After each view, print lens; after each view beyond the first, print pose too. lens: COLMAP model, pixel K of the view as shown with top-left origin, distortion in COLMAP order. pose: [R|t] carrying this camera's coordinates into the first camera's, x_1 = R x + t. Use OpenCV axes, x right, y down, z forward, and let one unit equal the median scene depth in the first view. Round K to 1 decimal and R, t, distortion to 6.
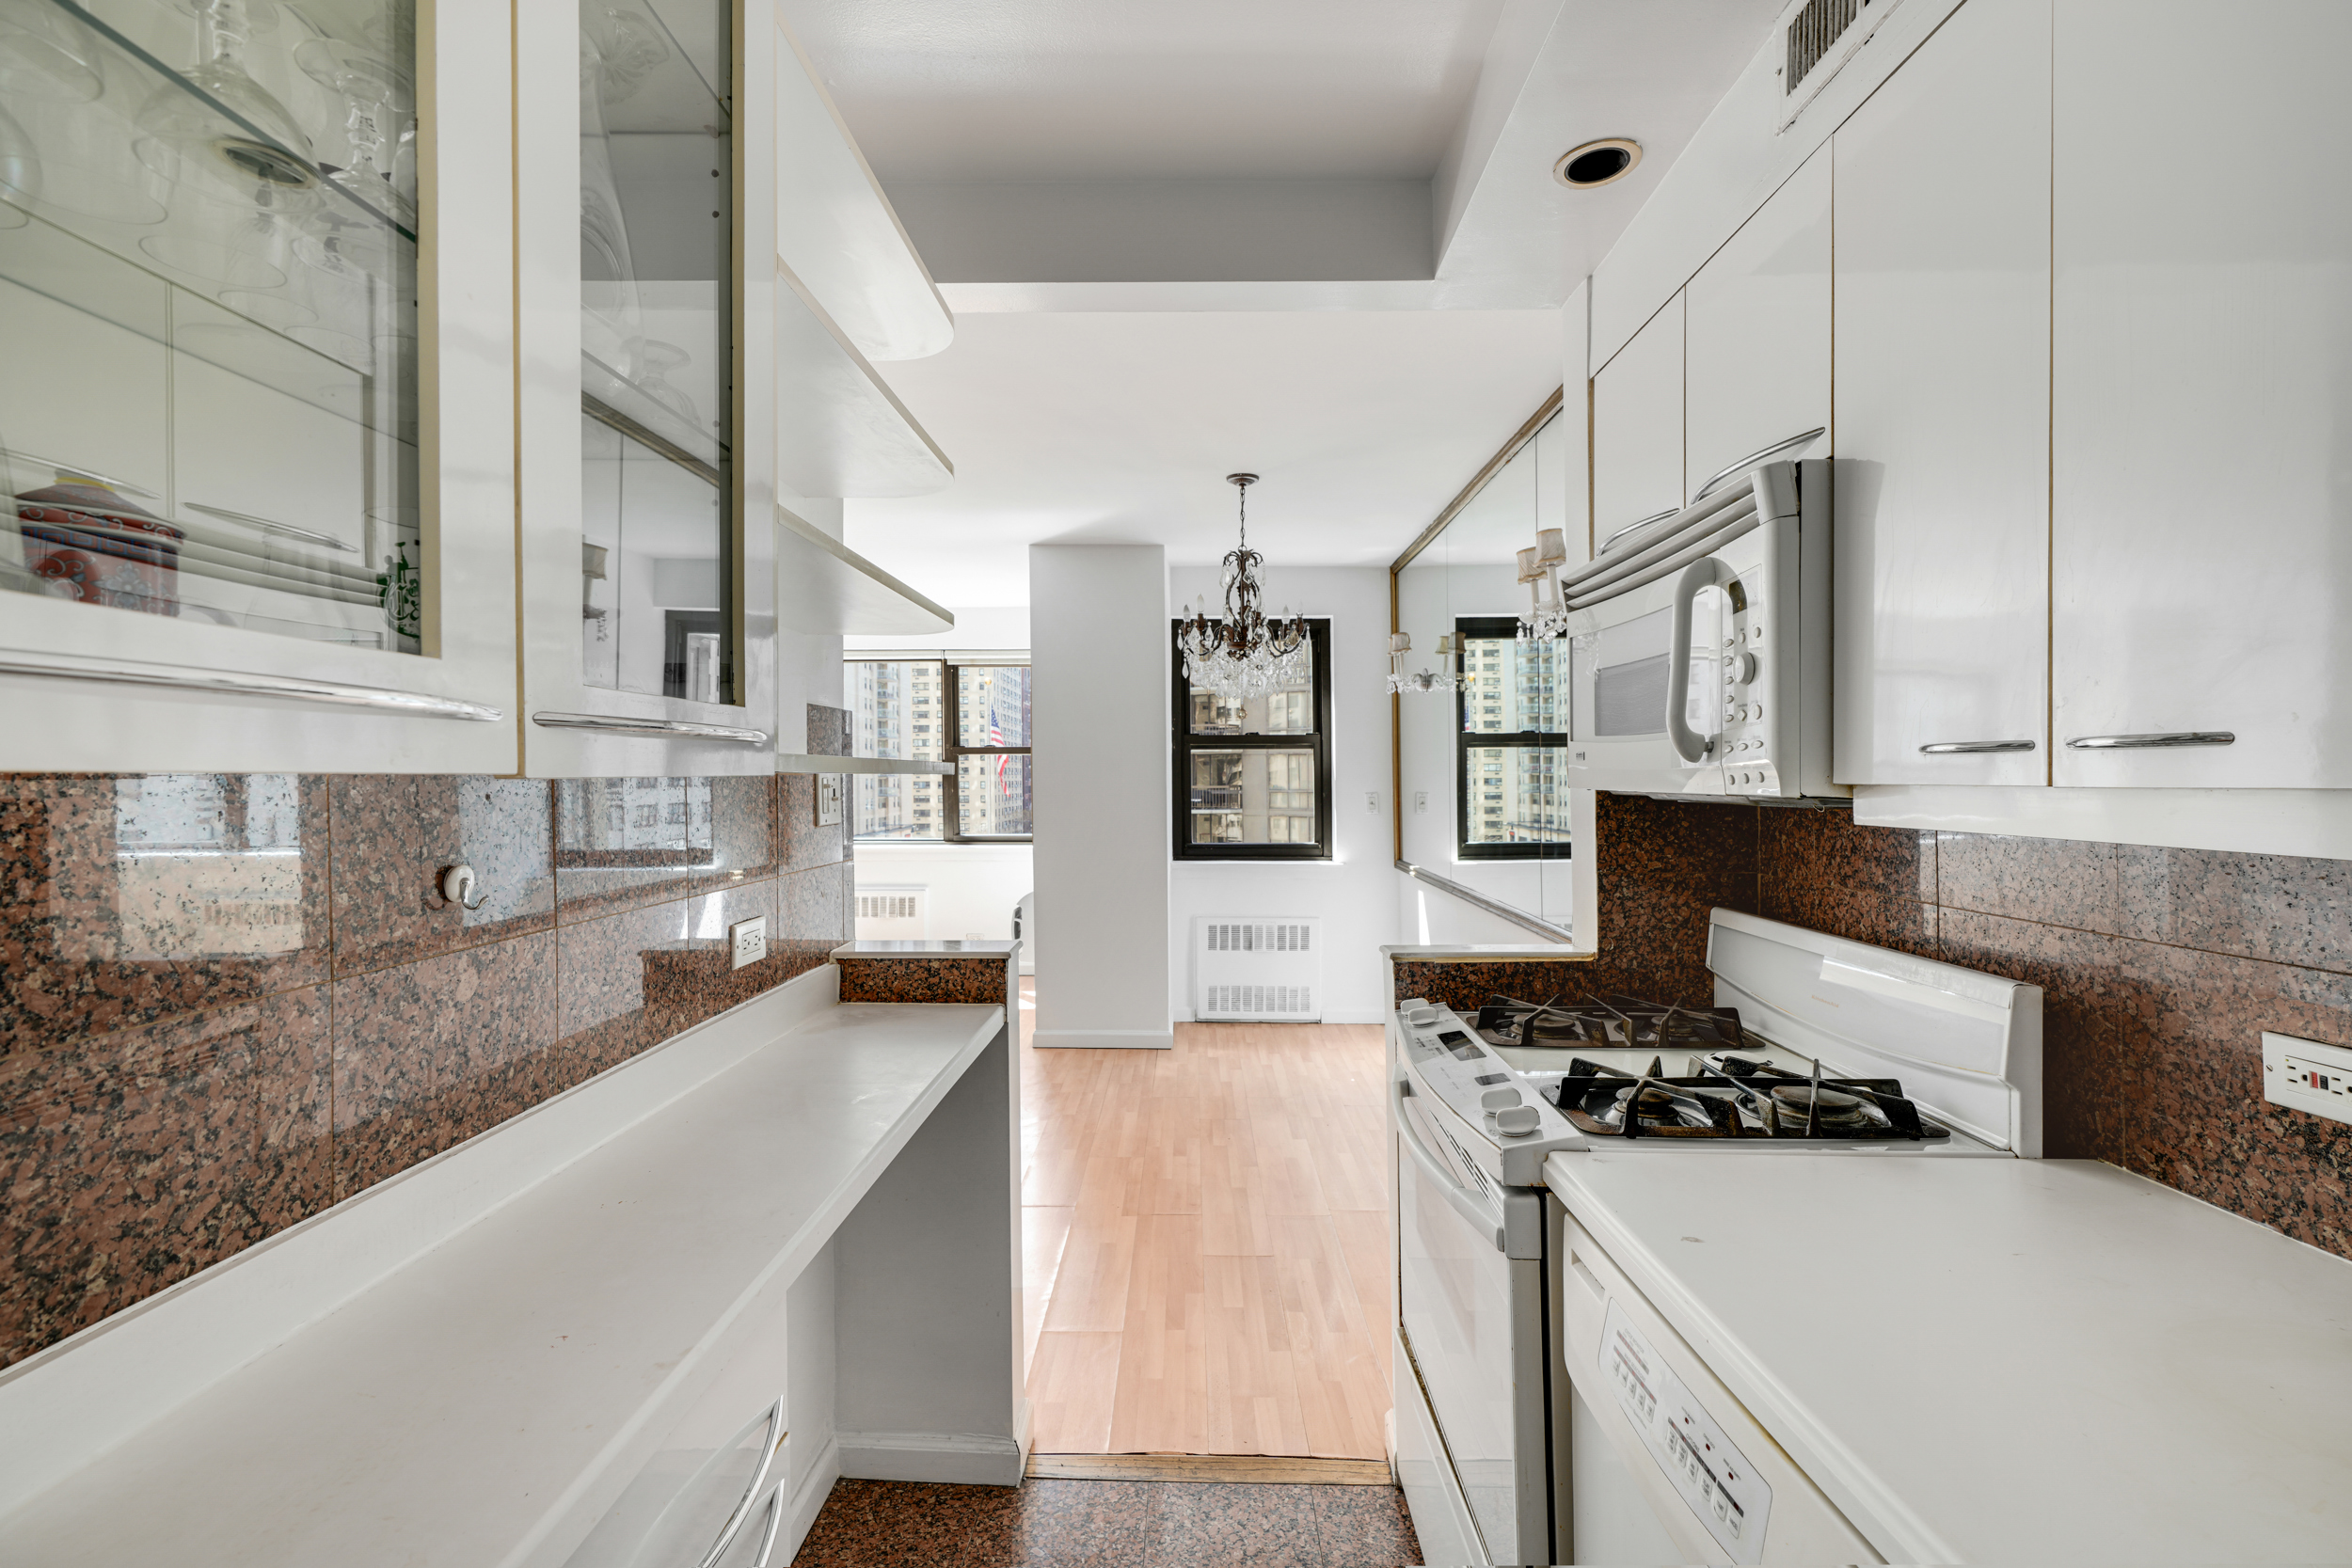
lens RADIAL K [[1051.2, 0, 1176.4], [0, 1051.2, 793.3], [0, 0, 1]] dist [0.003130, -0.000203]
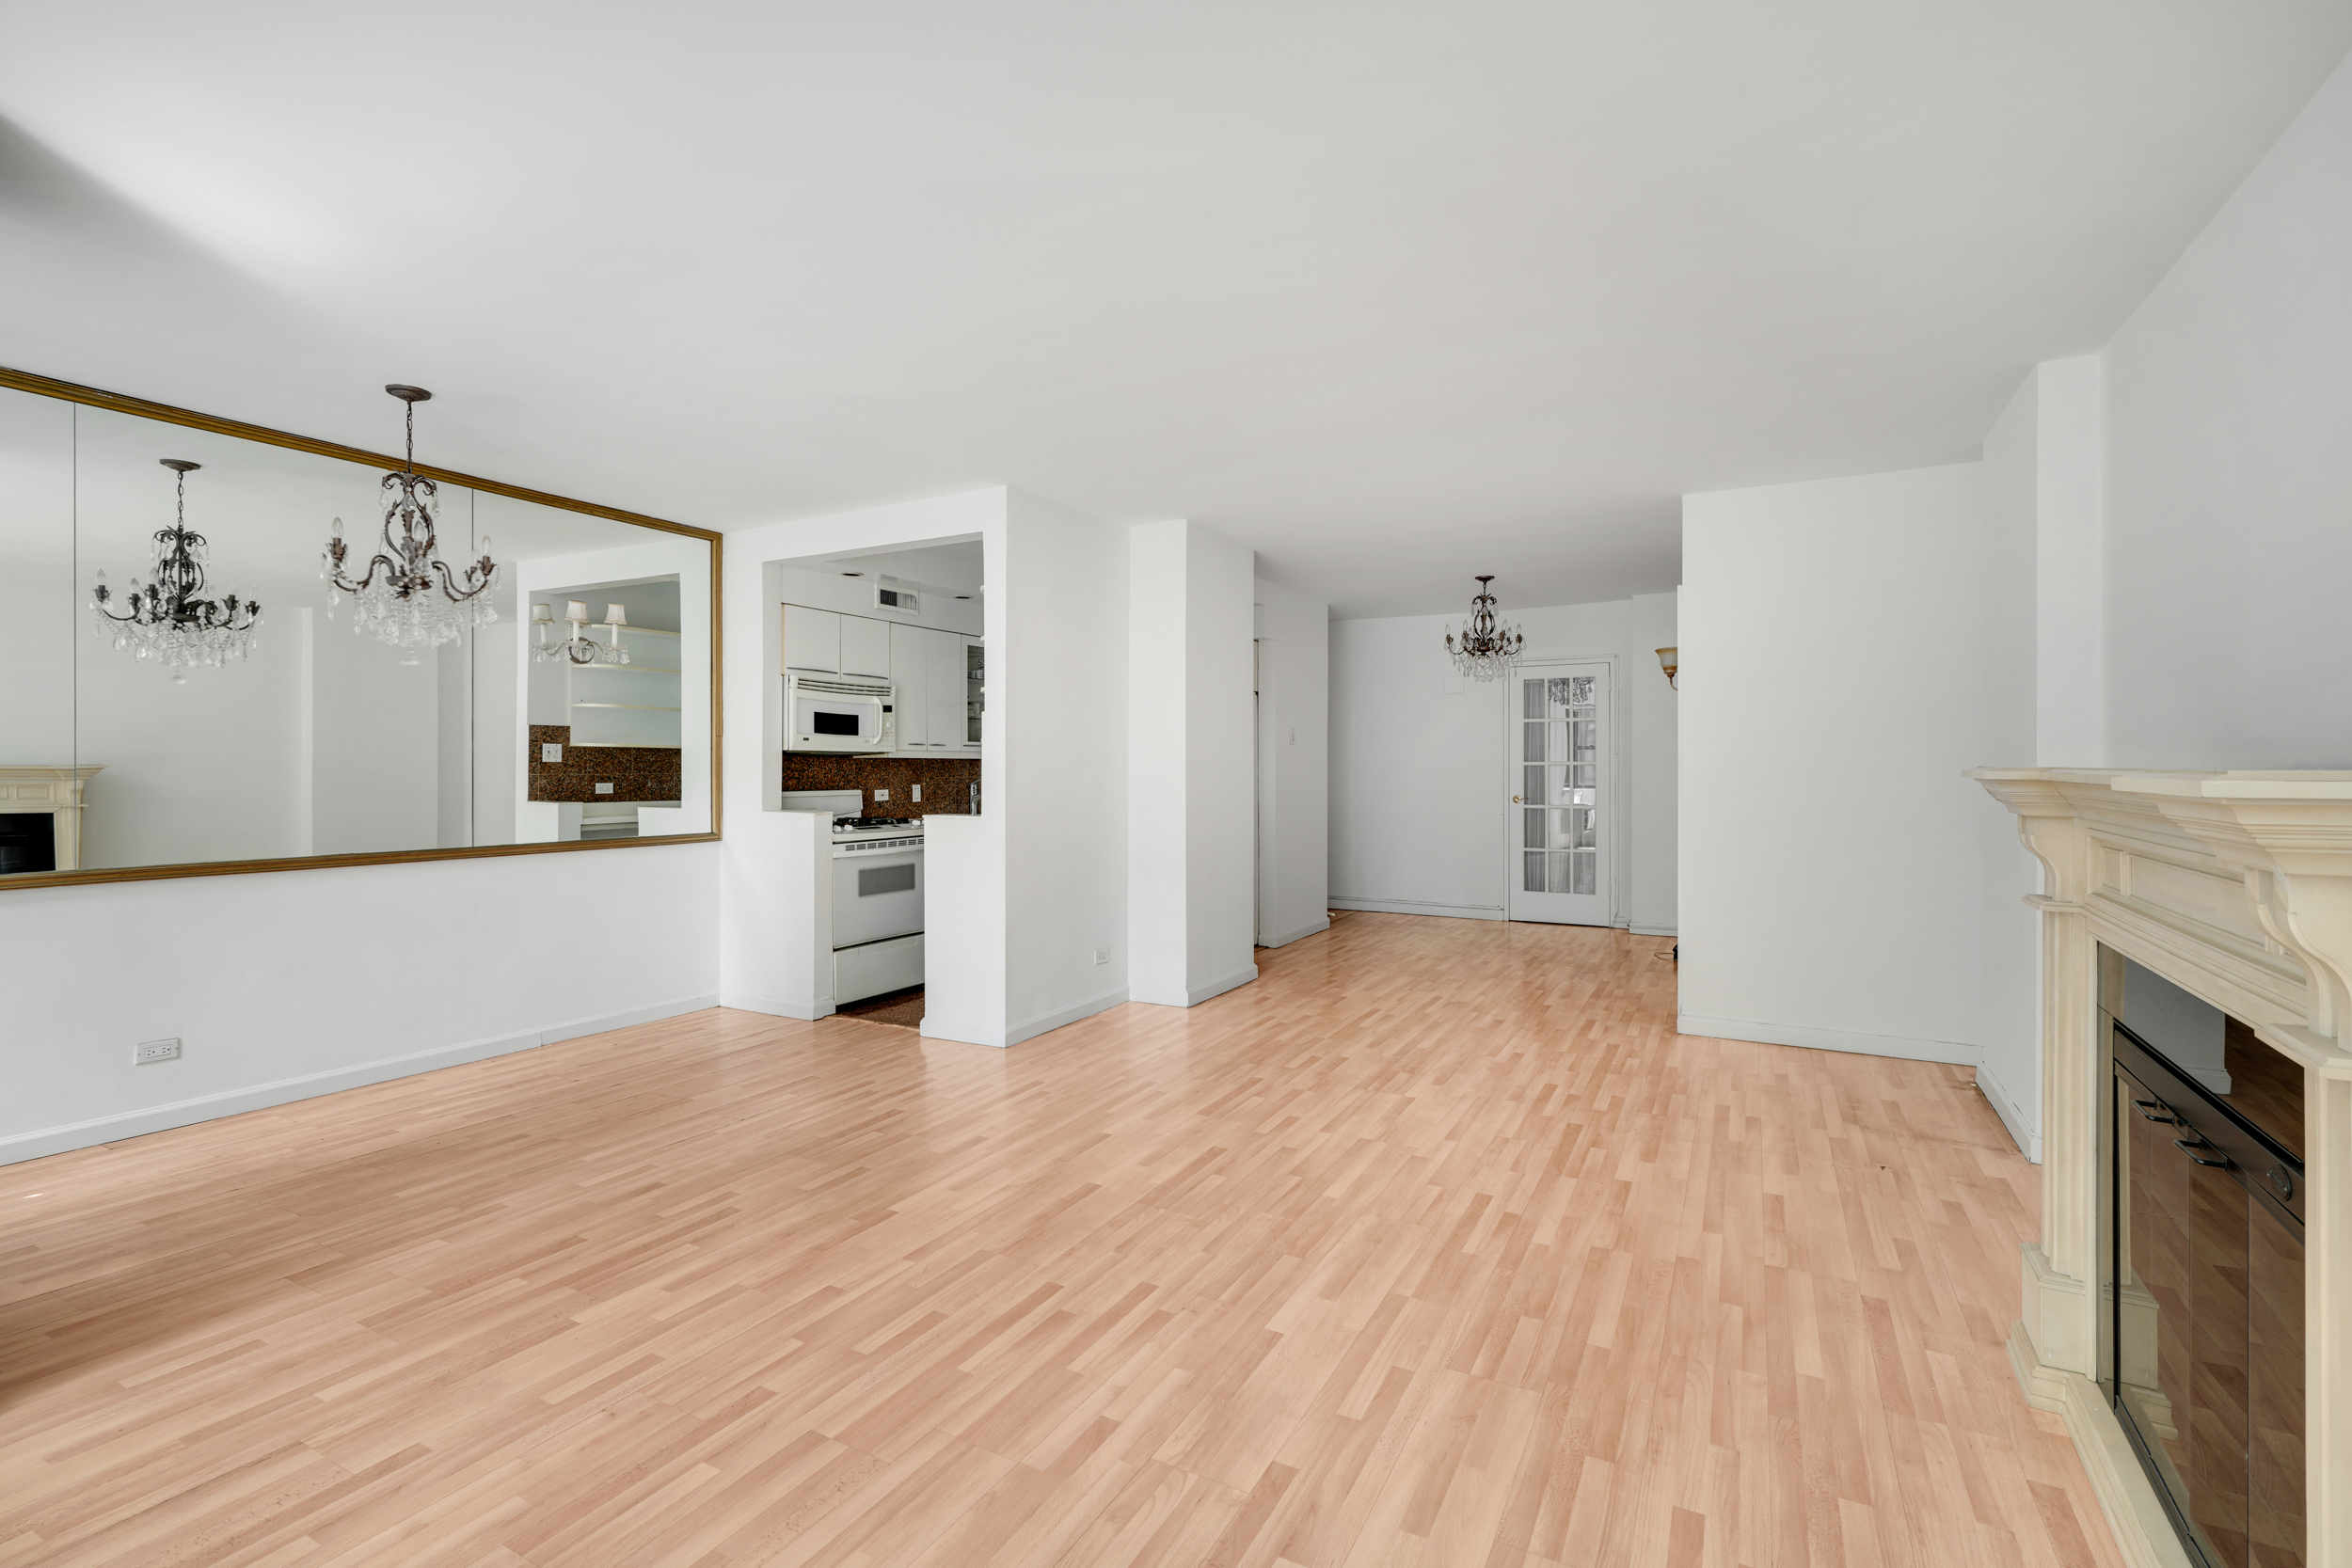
lens RADIAL K [[1062.8, 0, 1168.3], [0, 1062.8, 756.4], [0, 0, 1]] dist [-0.005483, -0.000344]
pose [[-0.876321, 0.007042, 0.481676, -0.865356], [0.008322, 0.999965, 0.000520, 0.007230], [-0.481655, 0.004464, -0.876349, 1.396424]]
